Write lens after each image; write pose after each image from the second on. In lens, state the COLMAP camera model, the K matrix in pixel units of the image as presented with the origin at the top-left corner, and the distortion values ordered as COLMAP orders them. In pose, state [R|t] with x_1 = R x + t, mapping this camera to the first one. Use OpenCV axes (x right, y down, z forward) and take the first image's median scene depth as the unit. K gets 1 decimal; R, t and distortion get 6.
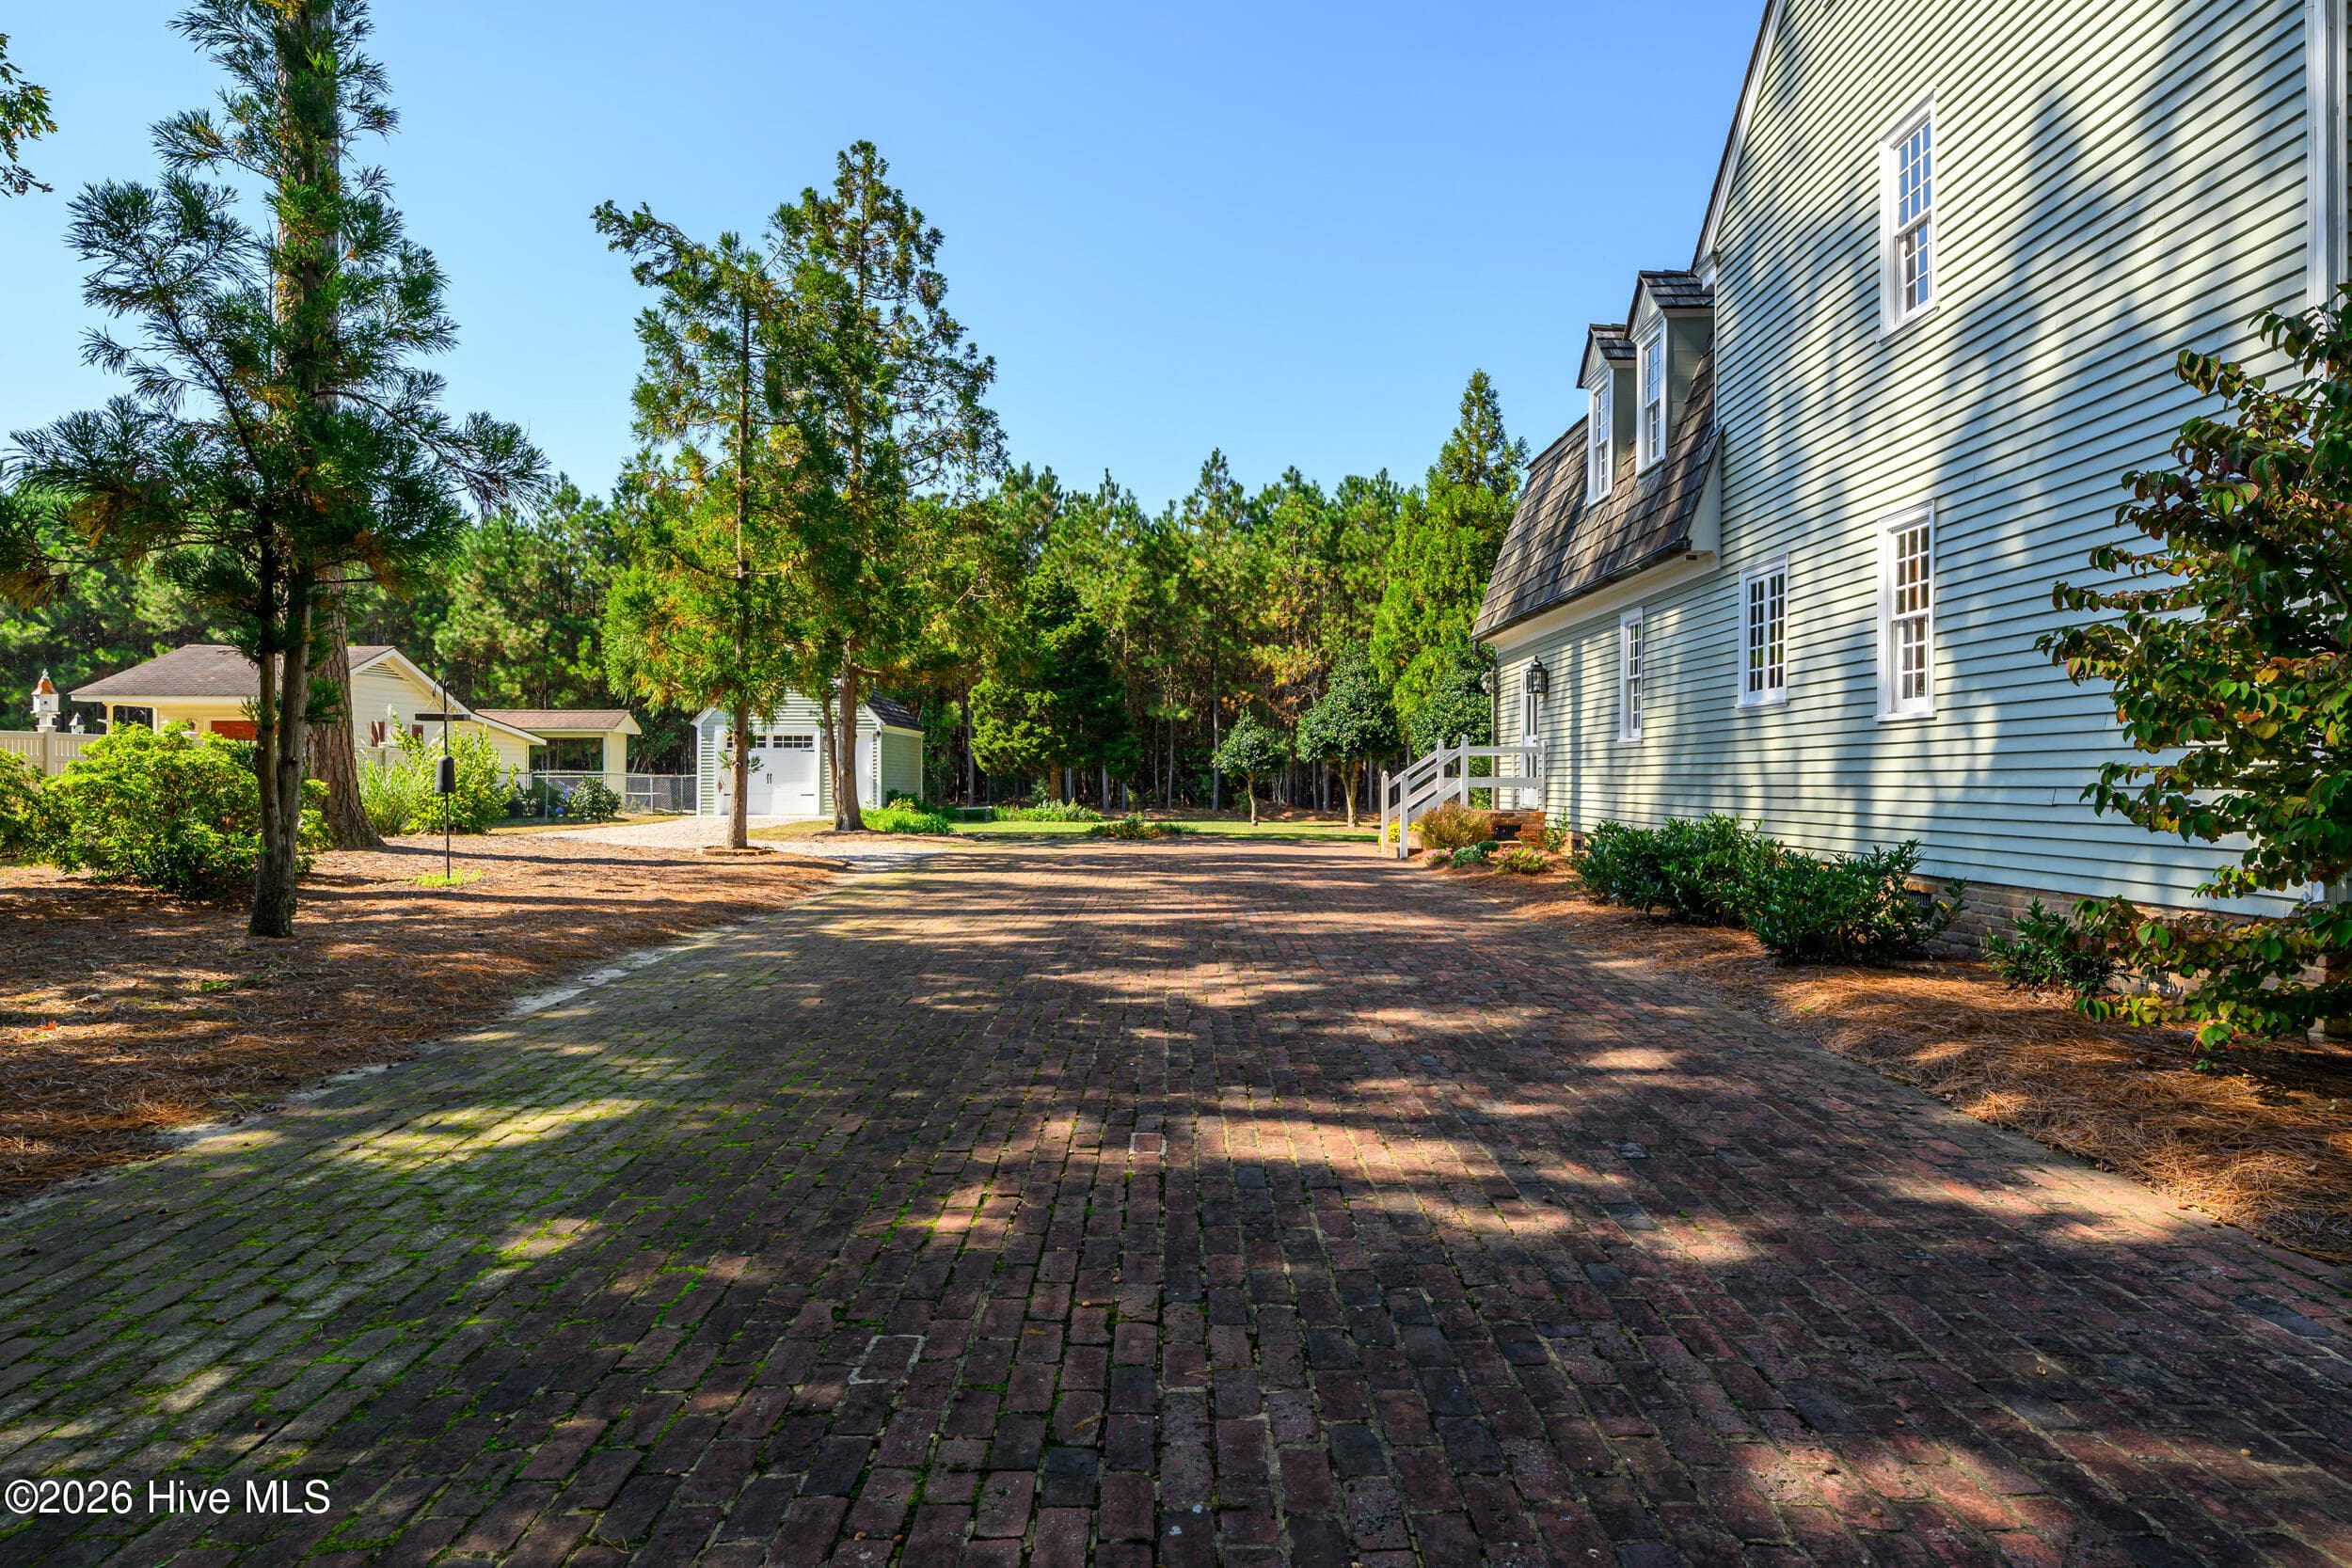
lens RADIAL K [[1302.4, 0, 1181.1], [0, 1302.4, 793.2], [0, 0, 1]] dist [-0.021396, -0.000504]
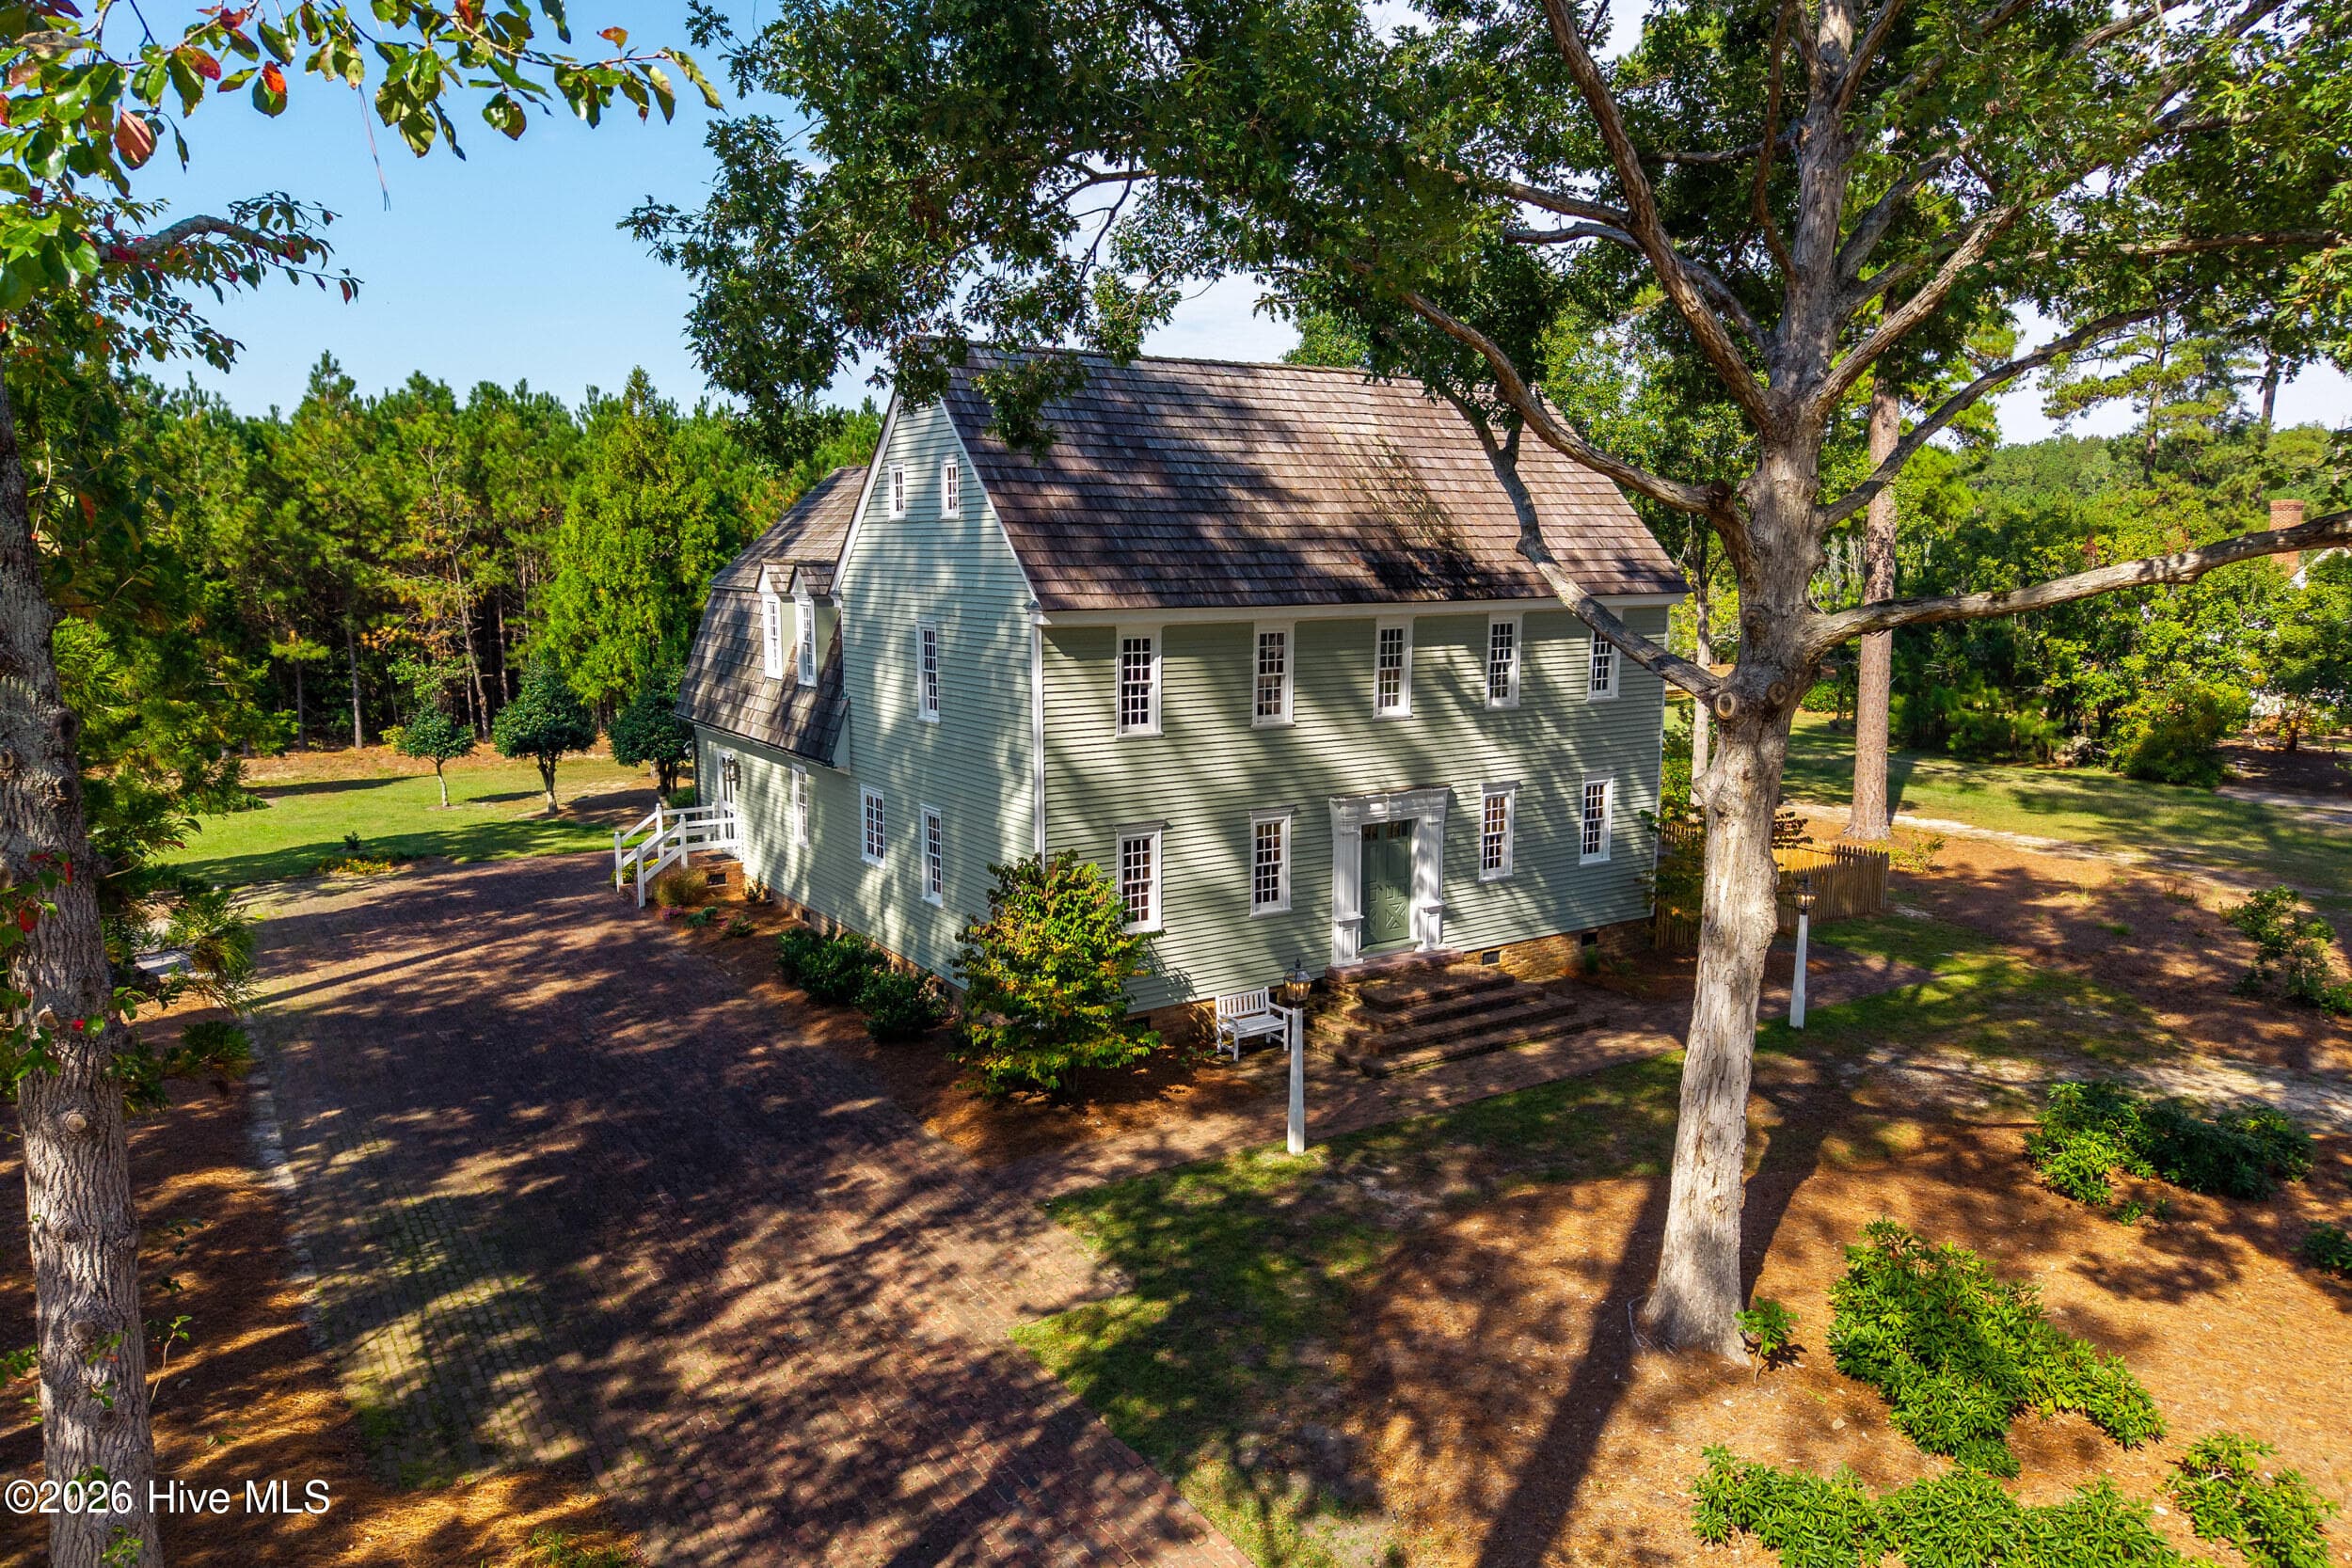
lens RADIAL K [[1567.9, 0, 1184.7], [0, 1567.9, 791.8], [0, 0, 1]] dist [-0.007071, -0.008517]
pose [[0.832875, -0.090220, 0.546058, -0.141813], [0.005298, 0.987879, 0.155137, -0.186949], [-0.553435, -0.126317, 0.823258, -0.386980]]
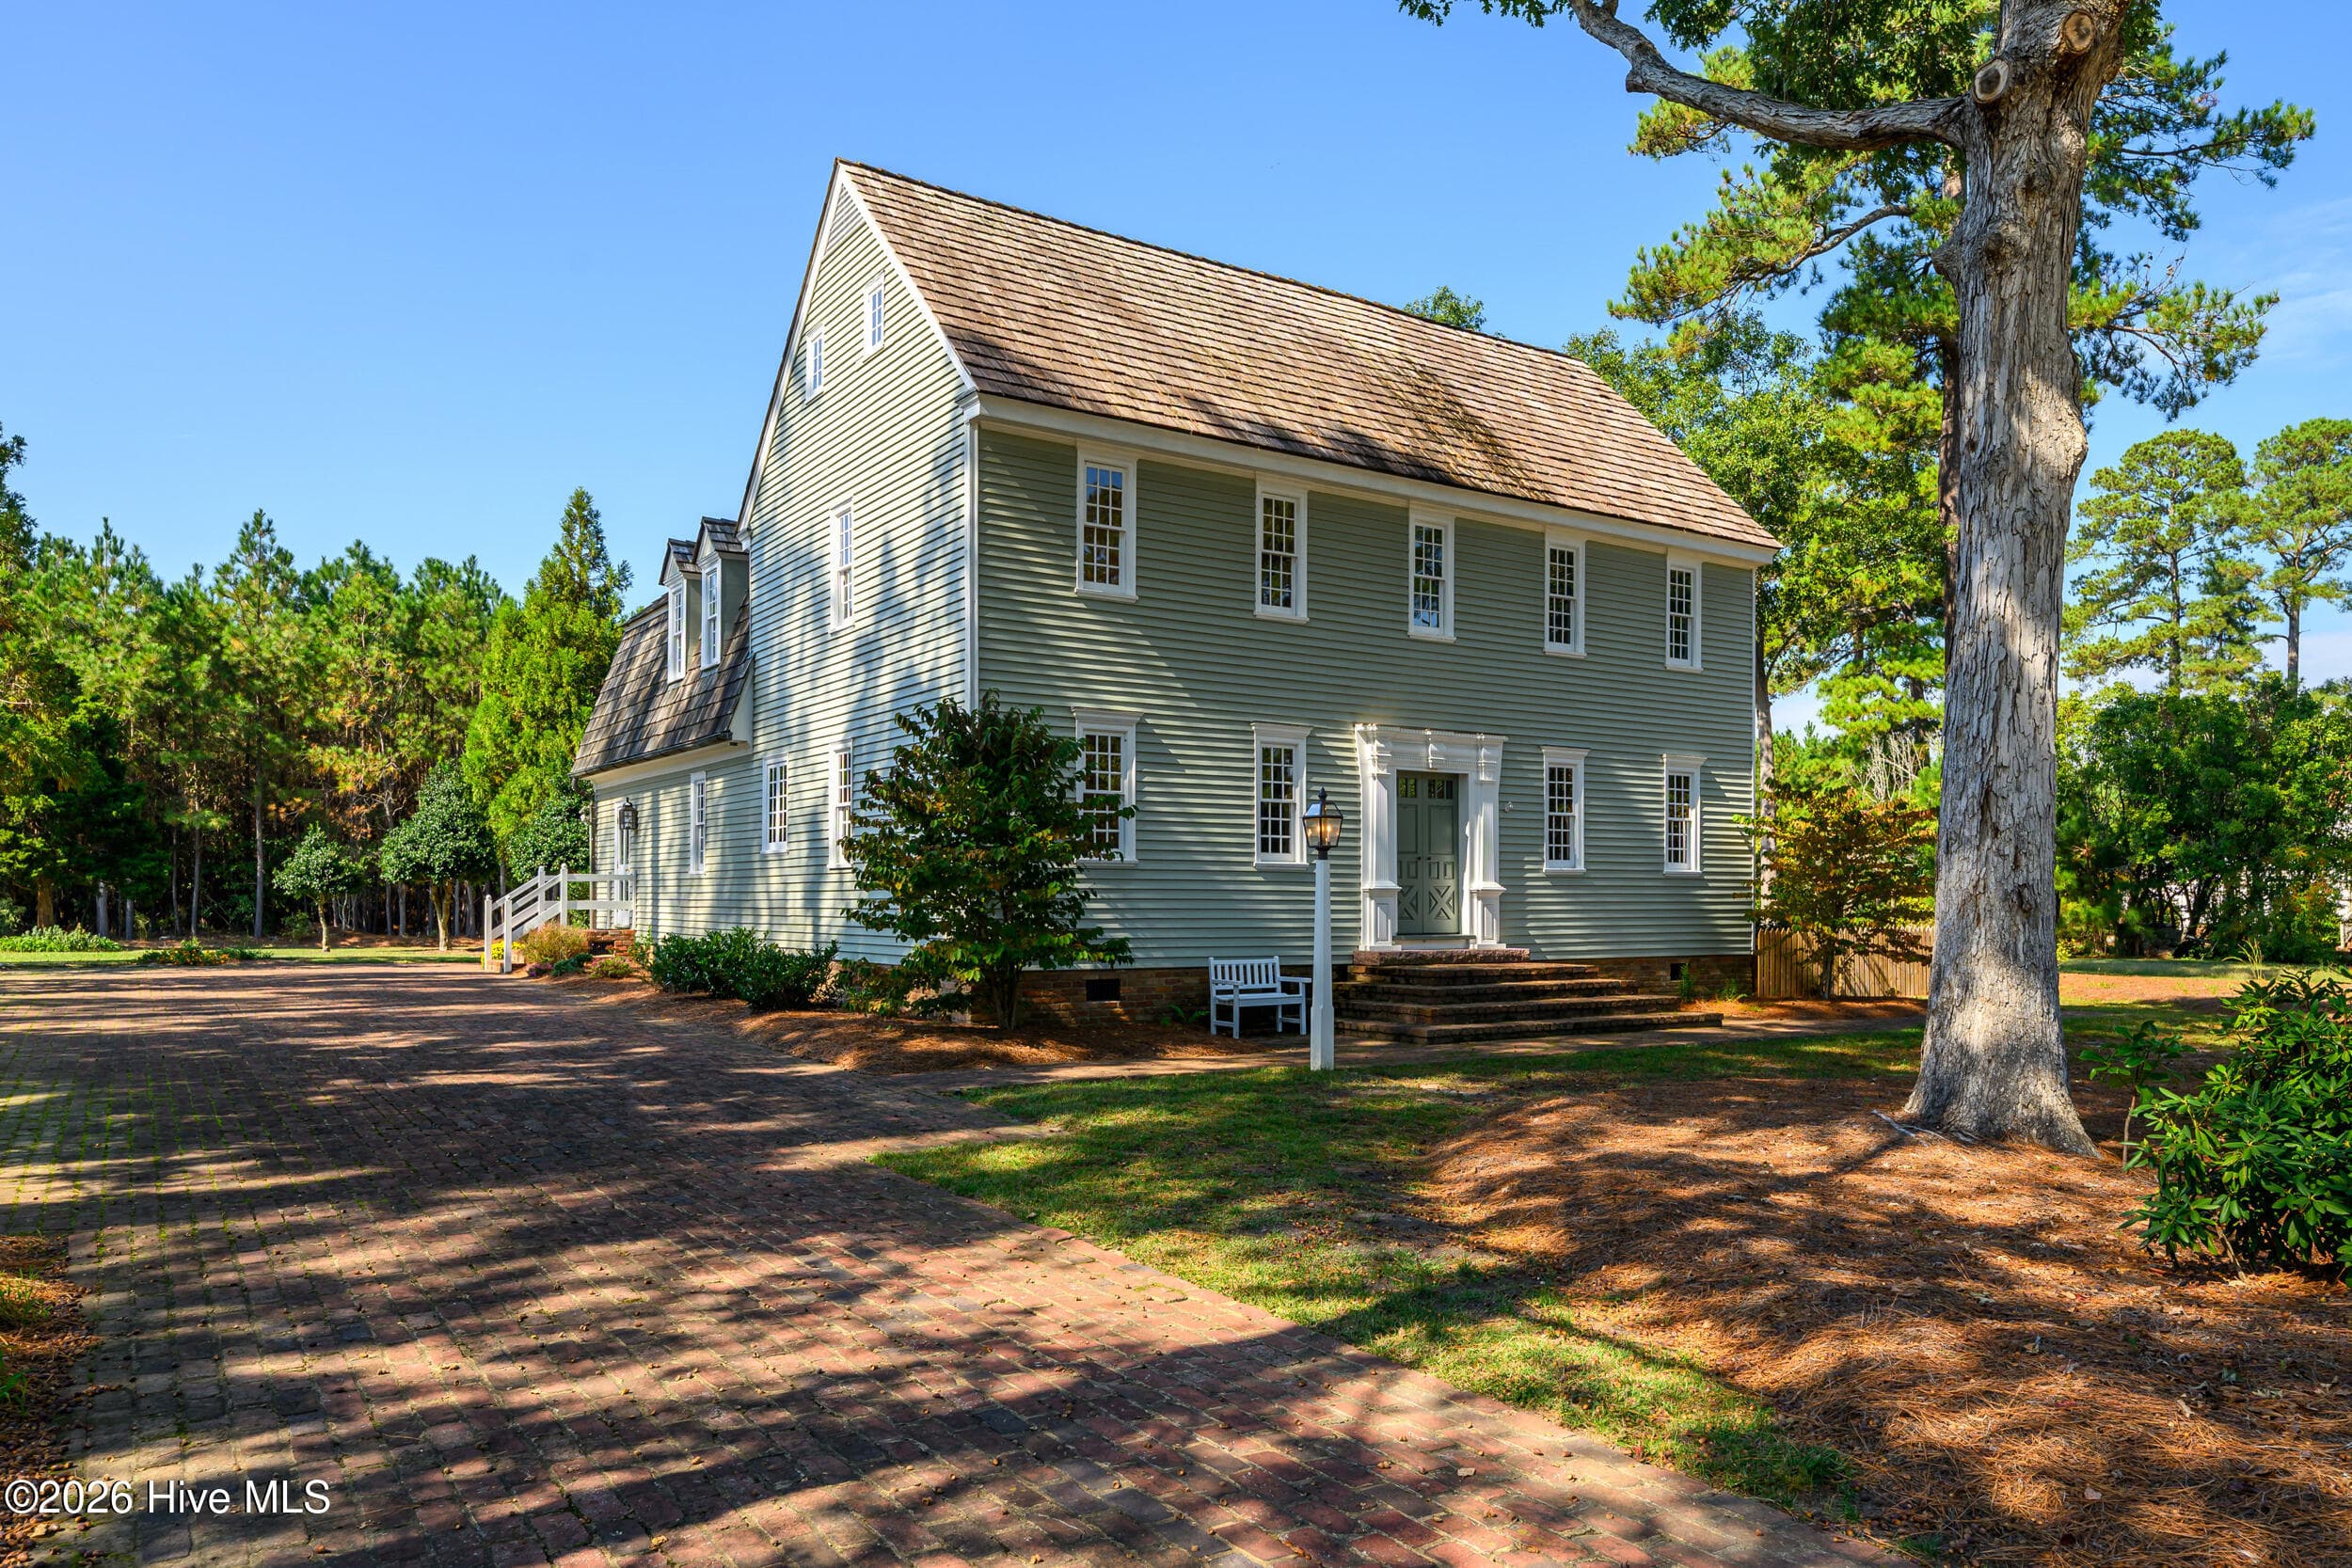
lens RADIAL K [[1567.9, 0, 1183.4], [0, 1567.9, 906.8], [0, 0, 1]] dist [-0.007071, -0.008517]
pose [[0.832645, -0.002670, 0.553801, -0.052388], [0.005682, 0.999977, -0.003723, 0.000868], [-0.553778, 0.006246, 0.832641, -0.259954]]
